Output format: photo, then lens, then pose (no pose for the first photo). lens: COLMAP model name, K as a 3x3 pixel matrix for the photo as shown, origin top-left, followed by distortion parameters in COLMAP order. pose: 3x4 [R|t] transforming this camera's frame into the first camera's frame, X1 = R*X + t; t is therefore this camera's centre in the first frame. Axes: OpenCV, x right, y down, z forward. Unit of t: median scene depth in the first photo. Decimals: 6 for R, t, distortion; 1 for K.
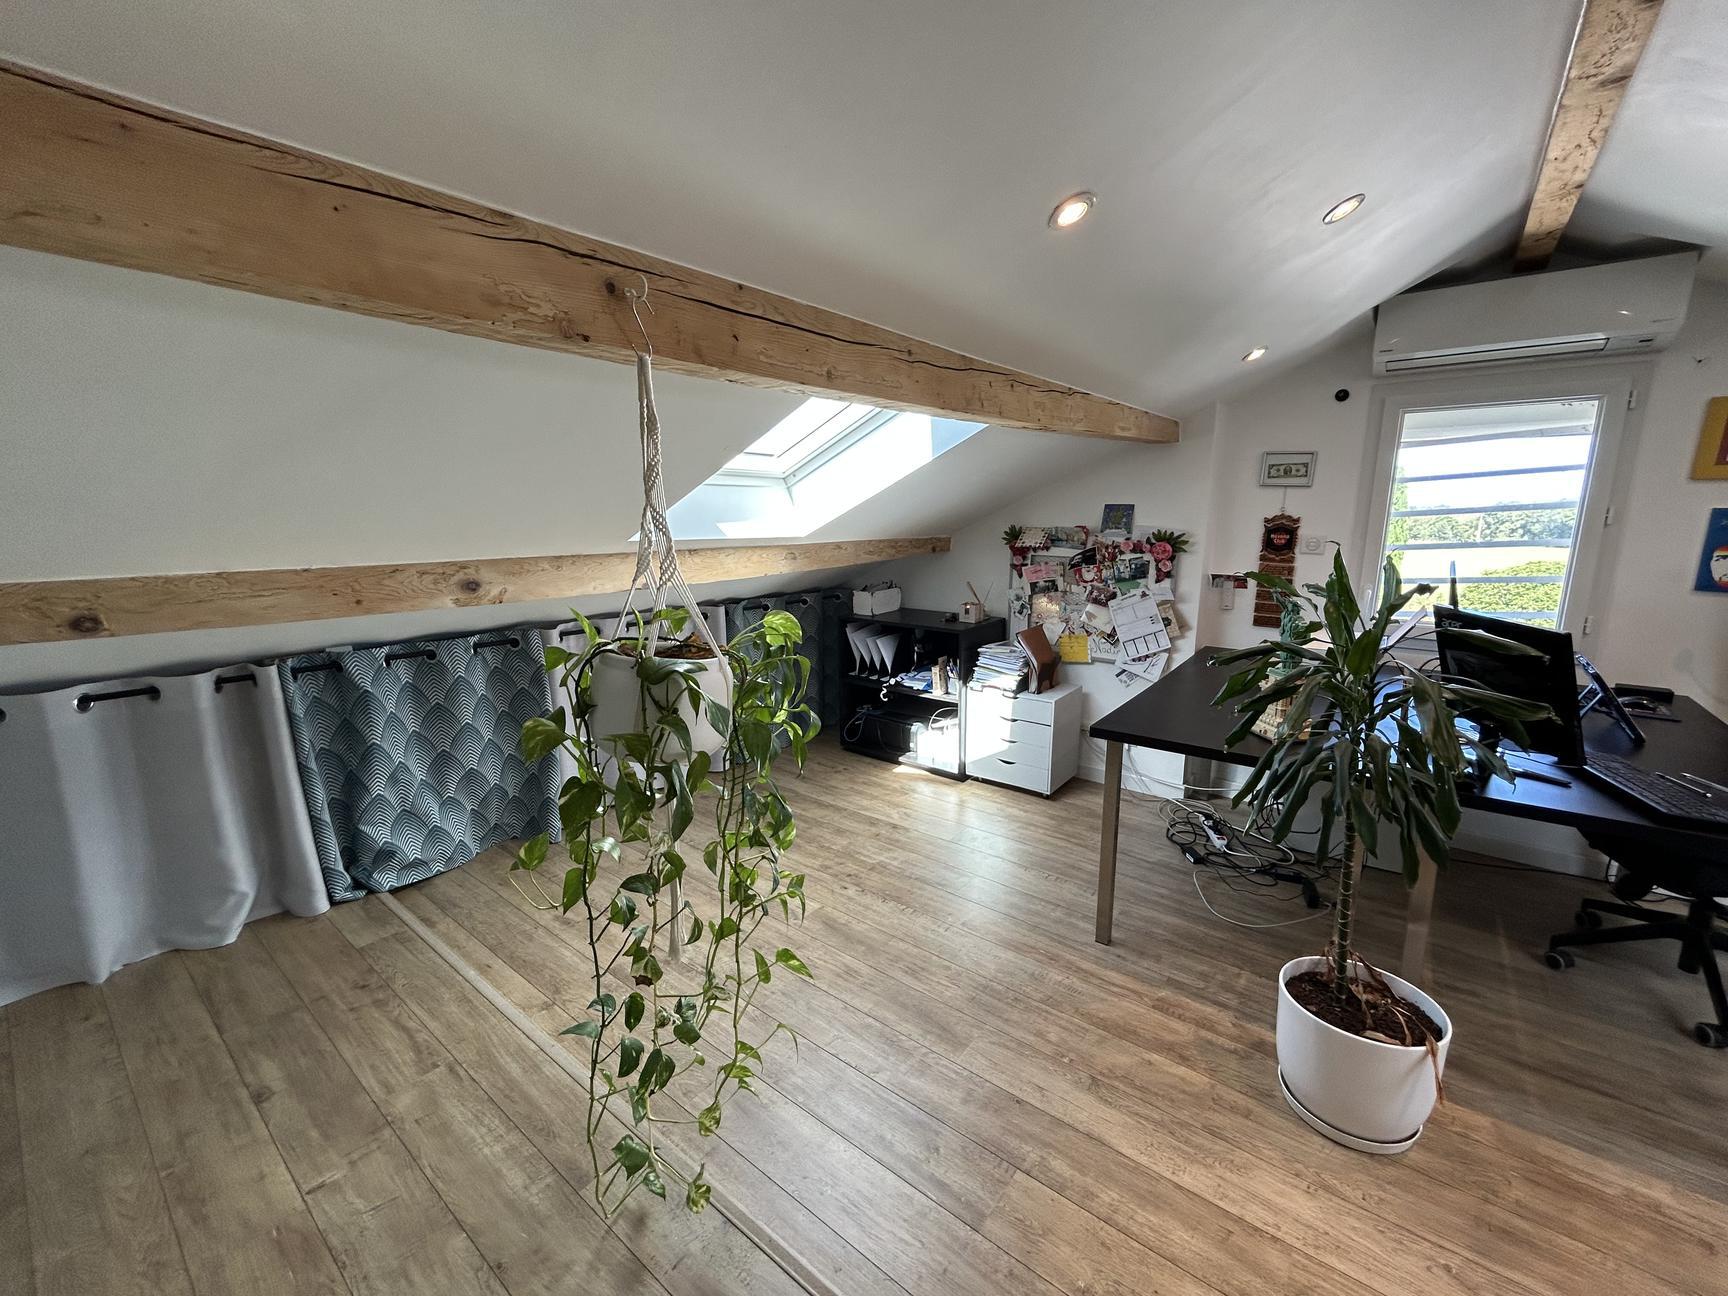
lens RADIAL K [[704.7, 0, 865.1], [0, 704.7, 646.6], [0, 0, 1]] dist [0.002086, -0.000687]
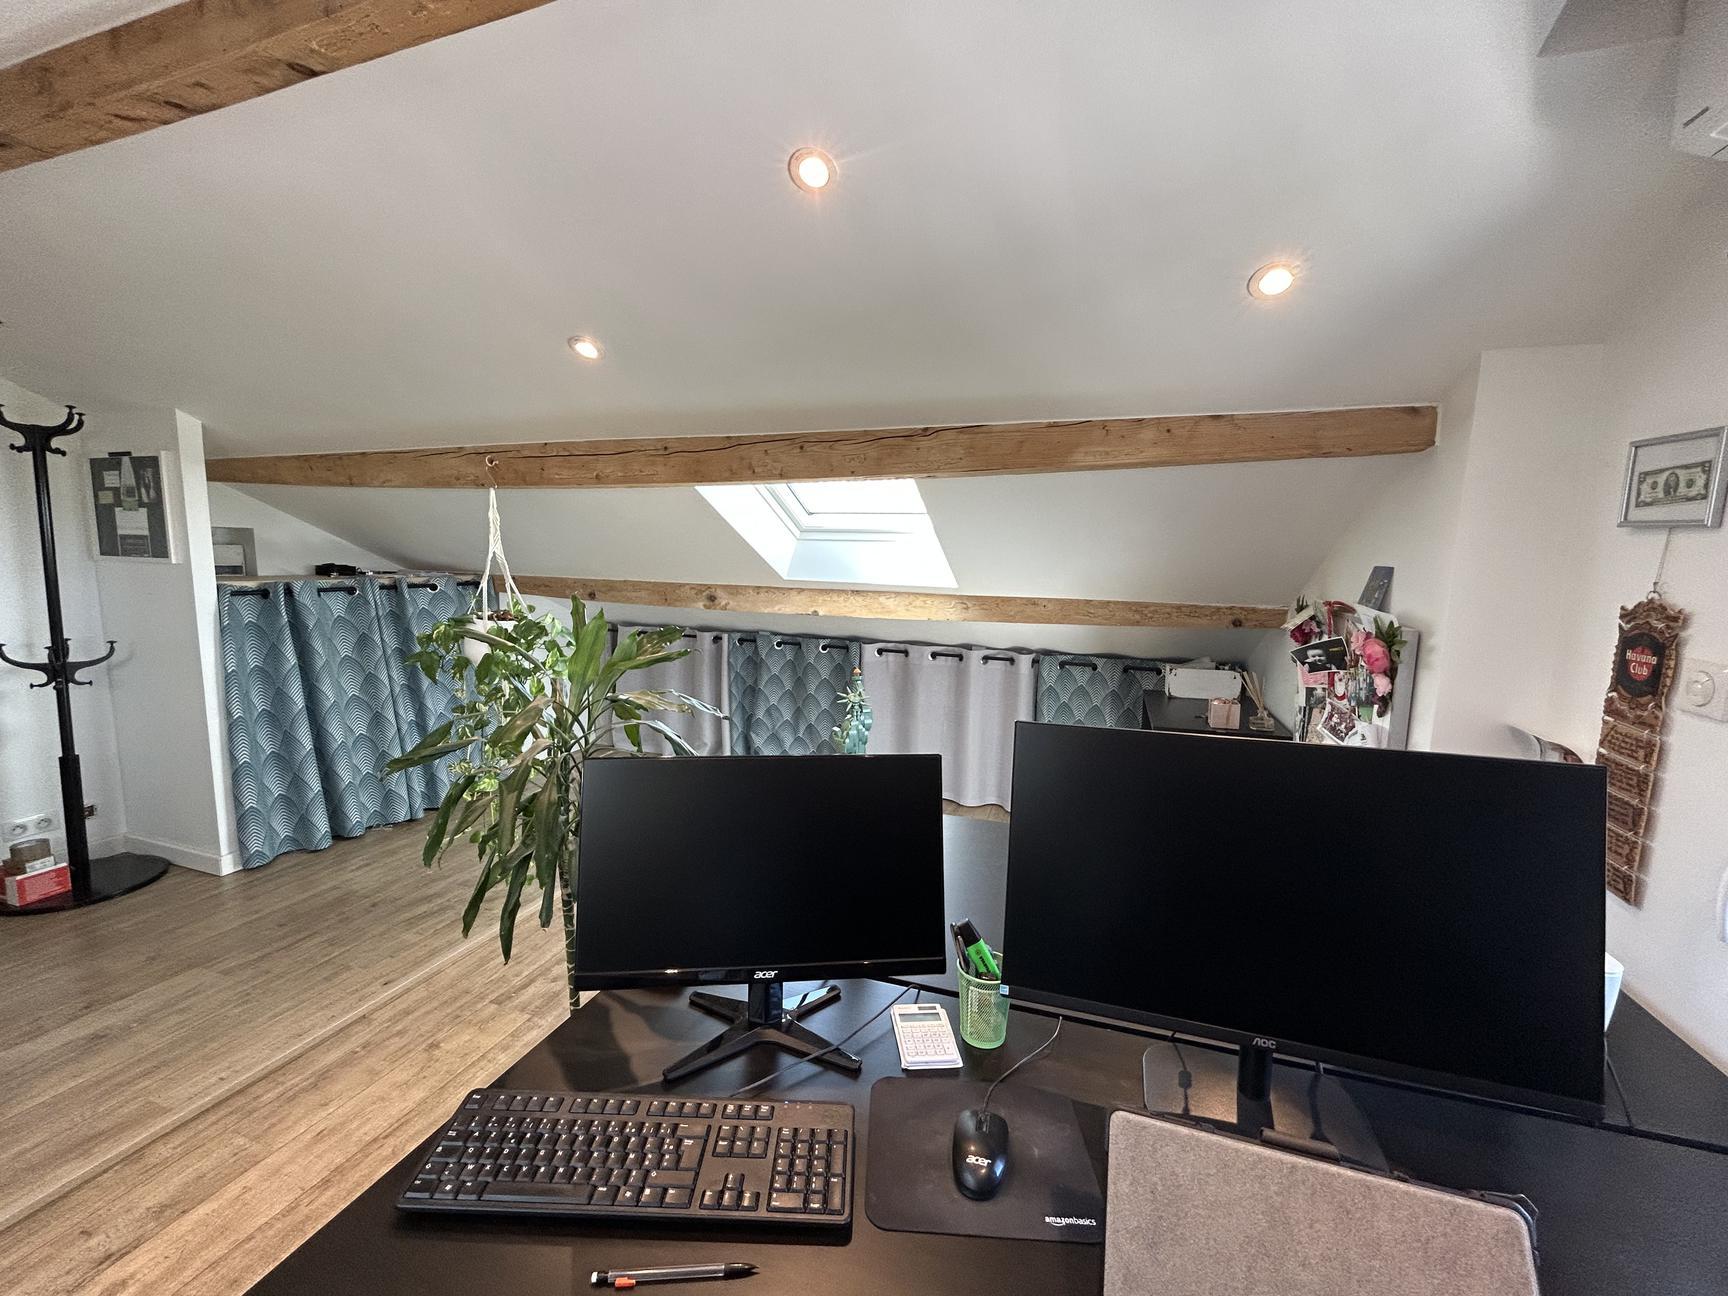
lens RADIAL K [[704.7, 0, 856.1], [0, 704.7, 650.4], [0, 0, 1]] dist [0.002086, -0.000687]
pose [[0.326007, 0.135916, -0.935546, 0.974467], [-0.201632, 0.976837, 0.071652, -0.123679], [0.923615, 0.165277, 0.345861, 0.578171]]
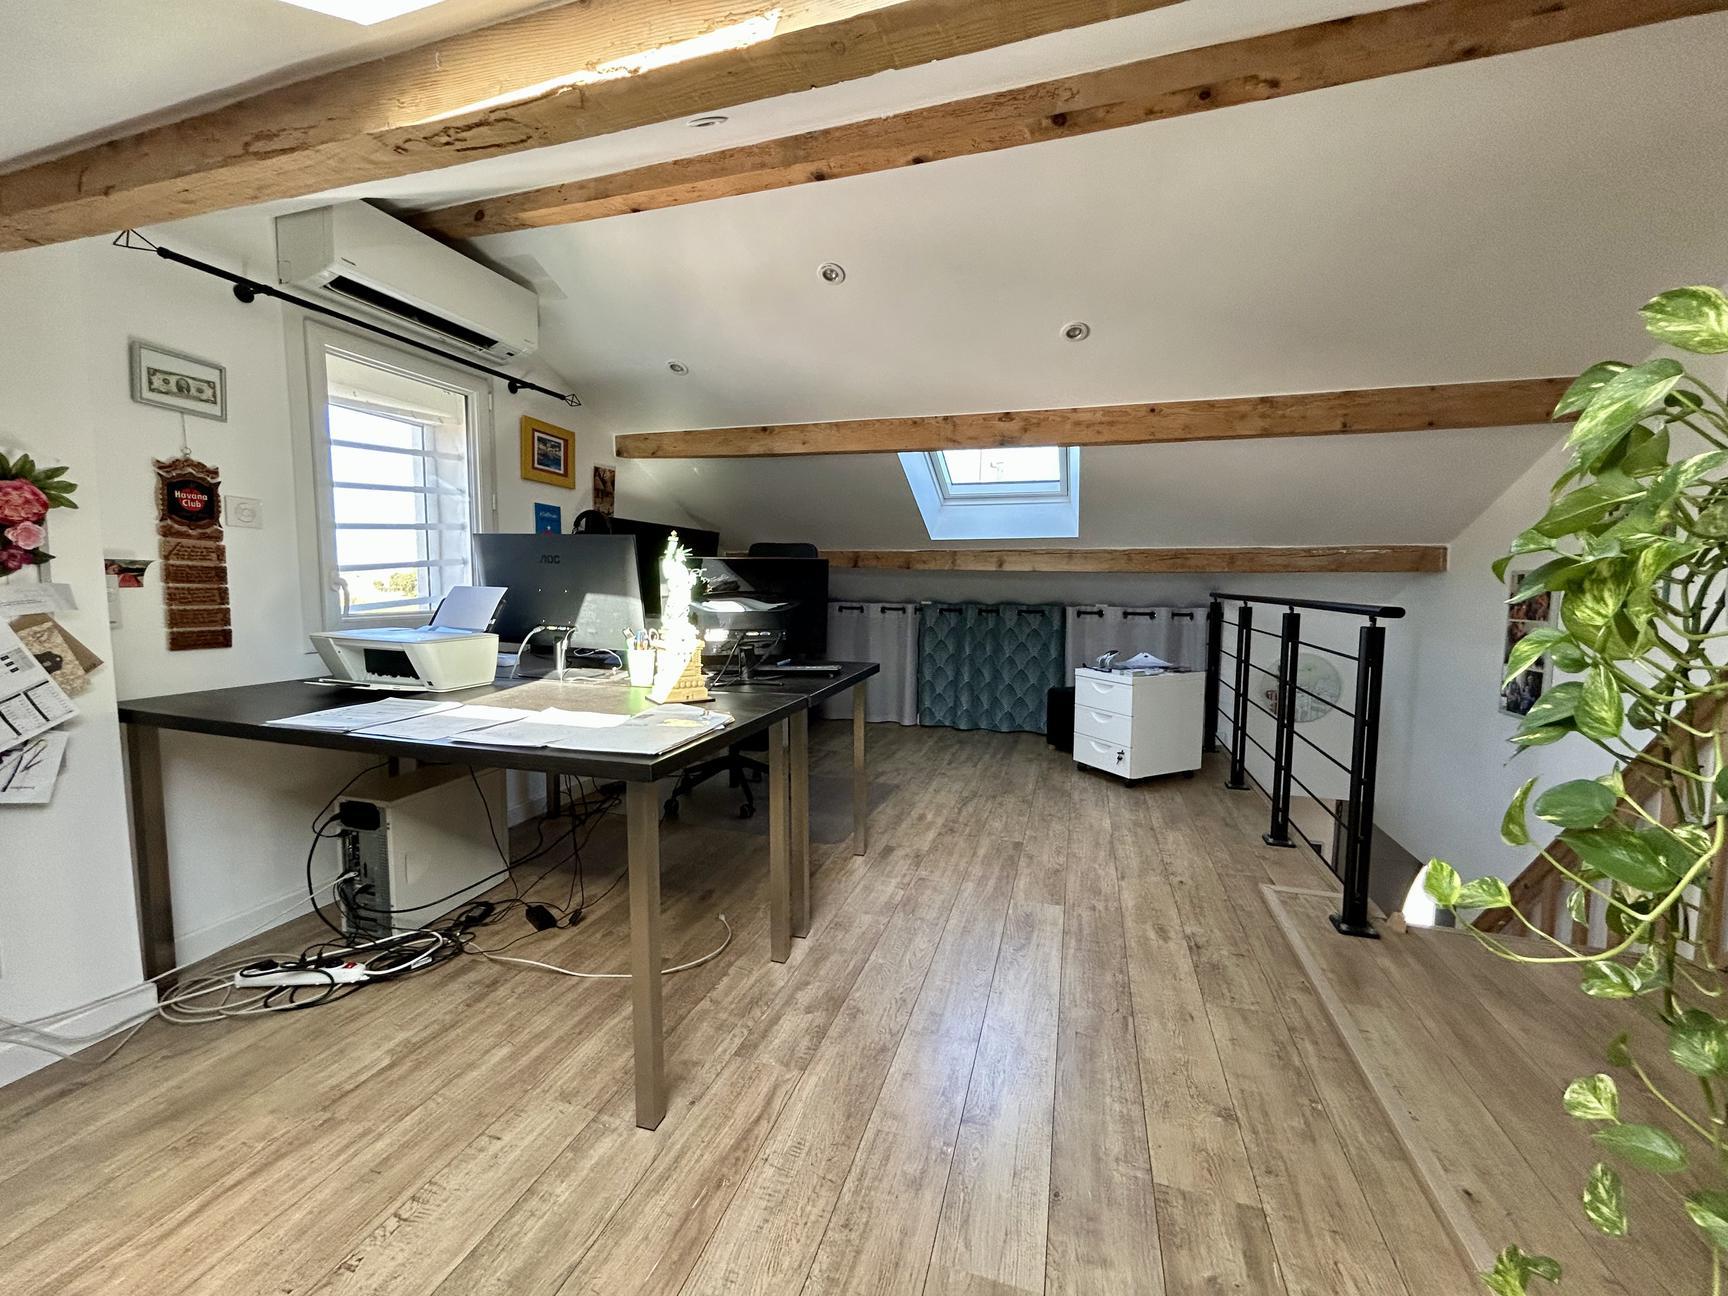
lens RADIAL K [[704.7, 0, 857.7], [0, 704.7, 646.8], [0, 0, 1]] dist [0.002086, -0.000687]
pose [[-0.358102, -0.085117, 0.929795, -0.220987], [0.170285, 0.973180, 0.154673, -0.033620], [-0.918023, 0.213719, -0.334003, 0.855888]]
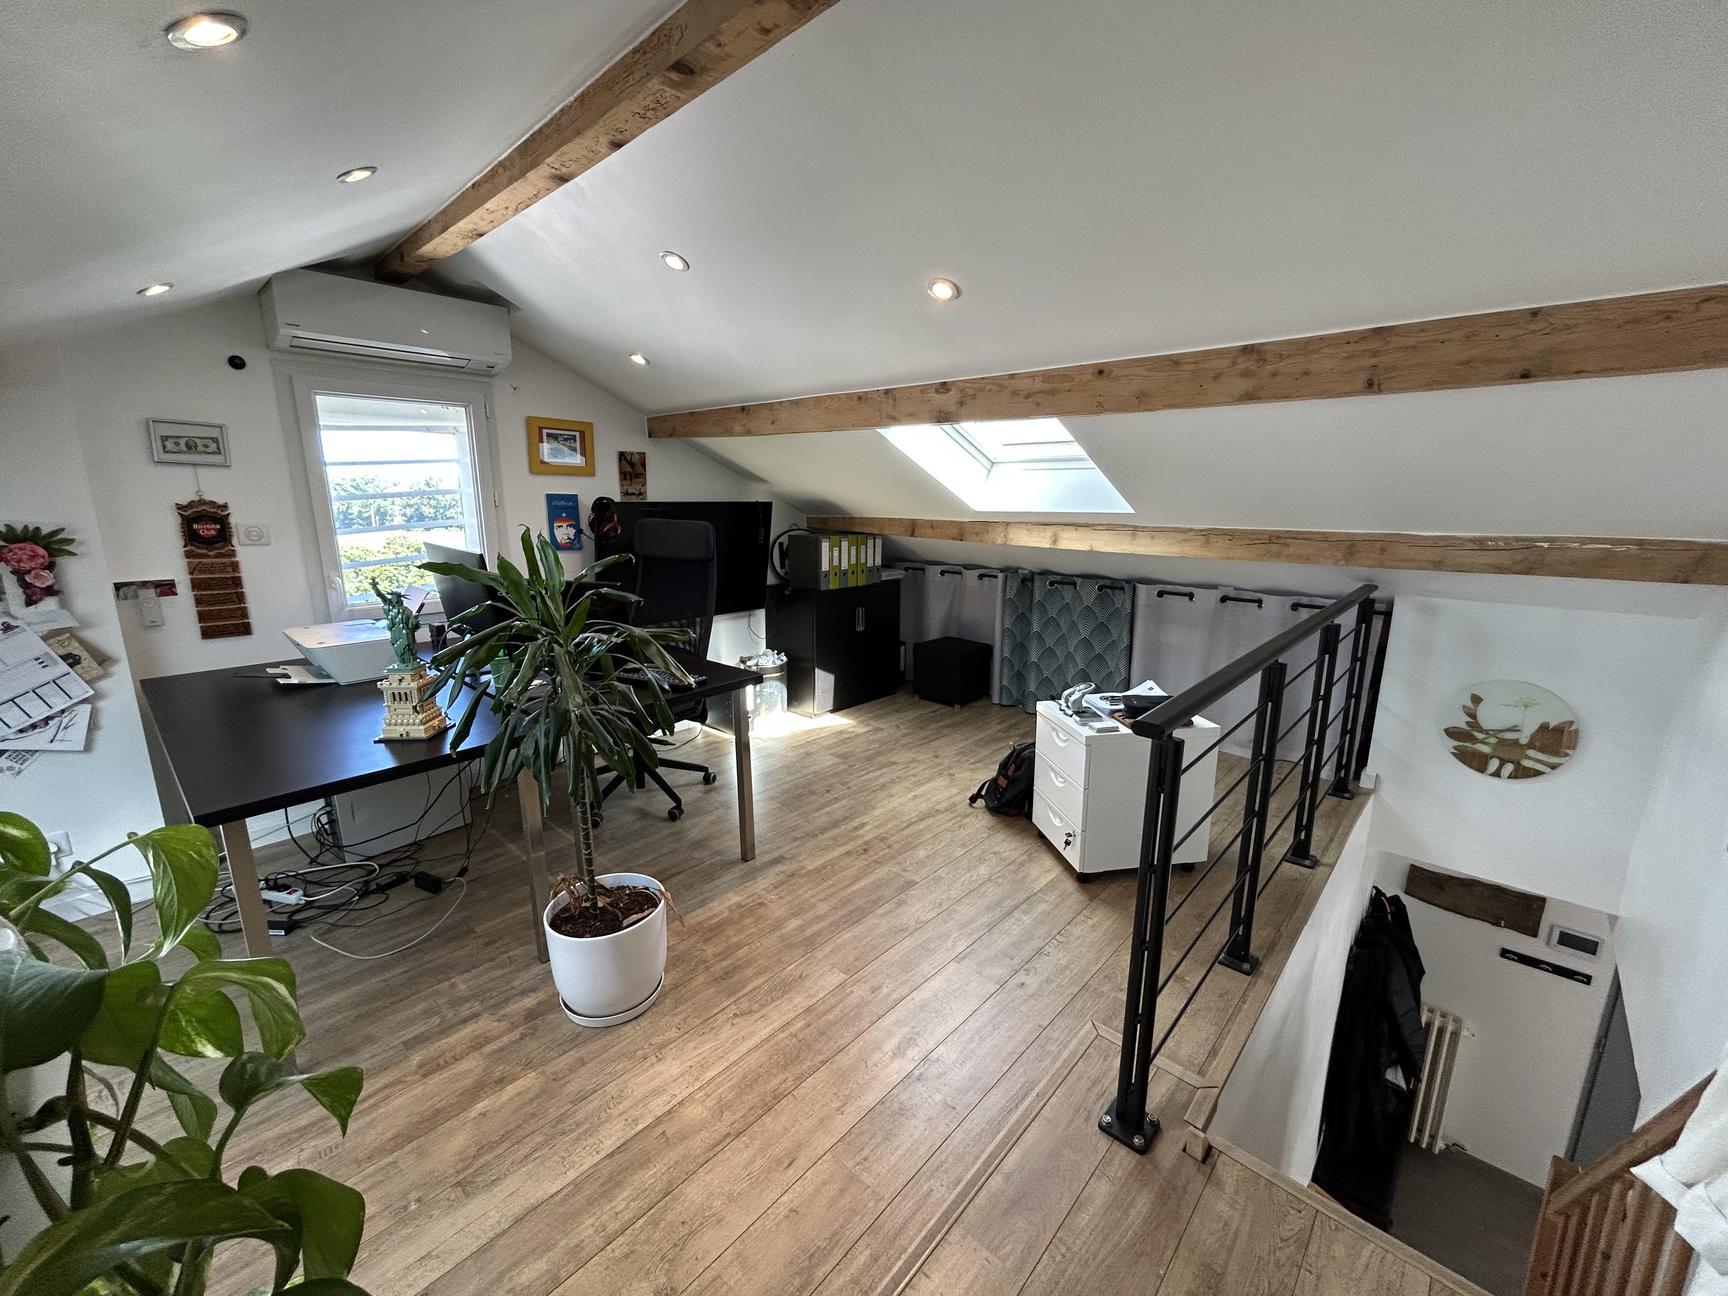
lens RADIAL K [[704.7, 0, 857.7], [0, 704.7, 646.7], [0, 0, 1]] dist [0.002086, -0.000687]
pose [[0.077139, -0.209598, 0.974740, -0.216425], [0.186189, 0.963483, 0.192443, -0.047192], [-0.979481, 0.166641, 0.113347, 0.231879]]
